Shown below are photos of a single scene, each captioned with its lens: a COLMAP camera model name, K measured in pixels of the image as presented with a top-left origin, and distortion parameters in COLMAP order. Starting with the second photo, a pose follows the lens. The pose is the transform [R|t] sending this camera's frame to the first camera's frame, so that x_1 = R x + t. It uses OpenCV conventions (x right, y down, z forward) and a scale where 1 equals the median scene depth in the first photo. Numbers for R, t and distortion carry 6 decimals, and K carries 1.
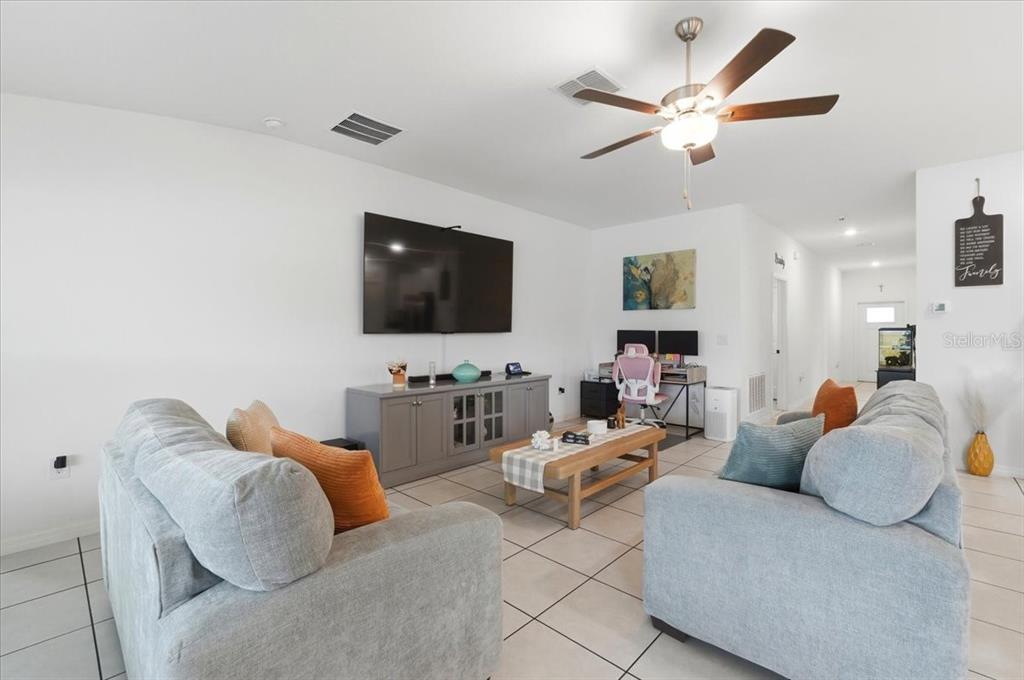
lens RADIAL K [[447.9, 0, 512.0], [0, 447.9, 340.0], [0, 0, 1]] dist [-0.000303, -0.000012]
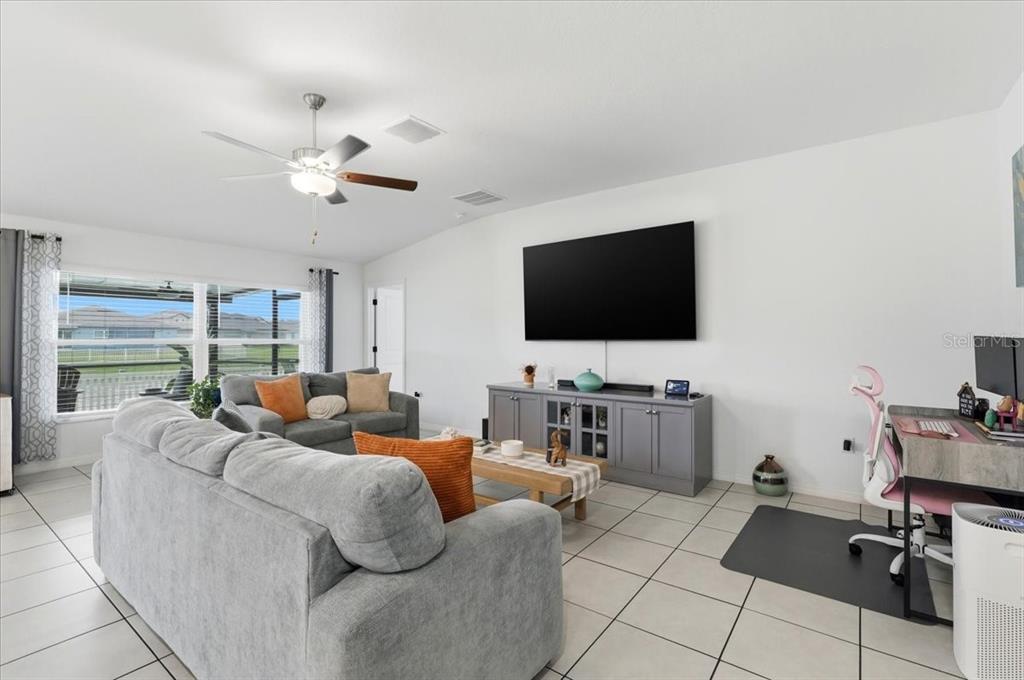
lens RADIAL K [[447.9, 0, 512.0], [0, 447.9, 340.0], [0, 0, 1]] dist [-0.000303, -0.000012]
pose [[0.139157, 0.013938, -0.990172, 0.852274], [-0.006369, 0.999893, 0.013180, -0.030731], [0.990250, 0.004473, 0.139231, 0.701792]]
